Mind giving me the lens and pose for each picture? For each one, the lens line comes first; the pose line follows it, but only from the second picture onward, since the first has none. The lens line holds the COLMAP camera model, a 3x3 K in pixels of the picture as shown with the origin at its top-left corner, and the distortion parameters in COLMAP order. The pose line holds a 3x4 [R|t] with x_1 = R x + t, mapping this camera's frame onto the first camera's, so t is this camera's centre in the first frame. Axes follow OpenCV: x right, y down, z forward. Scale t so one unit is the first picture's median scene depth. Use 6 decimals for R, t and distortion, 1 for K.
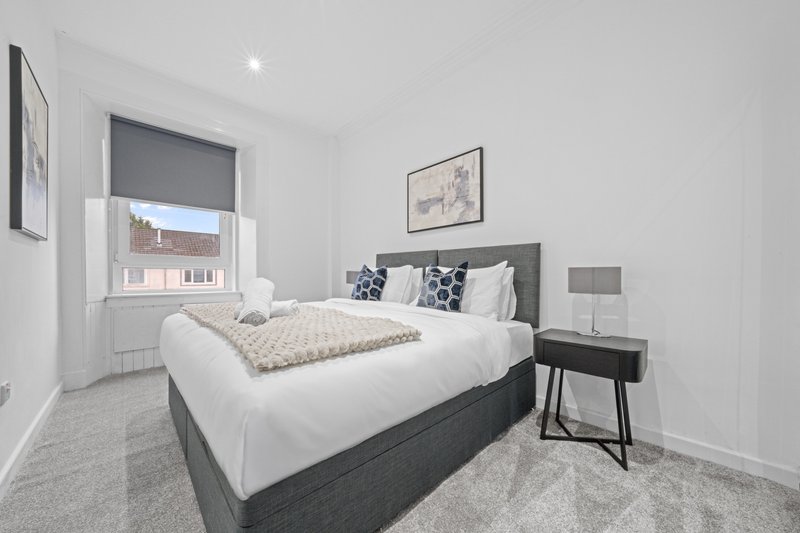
lens RADIAL K [[276.1, 0, 403.6], [0, 276.1, 272.7], [0, 0, 1]] dist [0.000279, 0.000303]
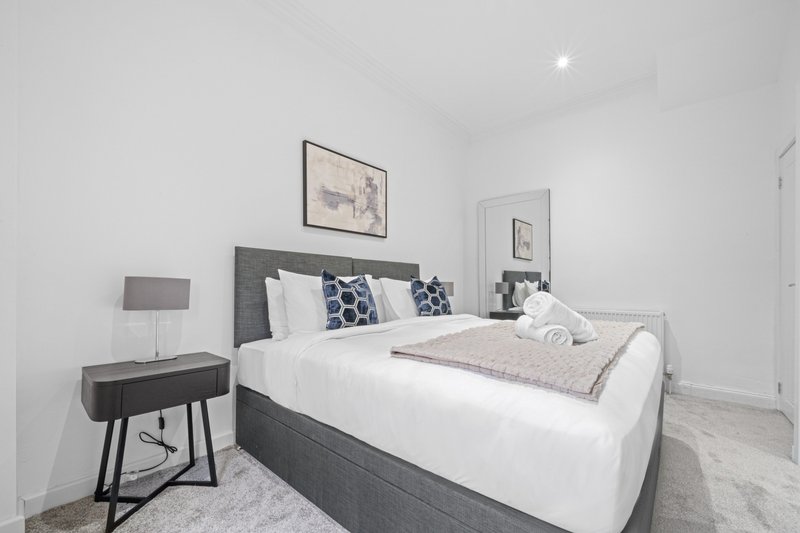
lens RADIAL K [[322.8, 0, 407.3], [0, 322.8, 281.2], [0, 0, 1]] dist [-0.003004, -0.000663]
pose [[-0.106209, 0.014839, 0.994233, -0.928590], [-0.002756, 0.999880, -0.015217, 0.006580], [-0.994340, -0.004356, -0.106155, 0.960262]]
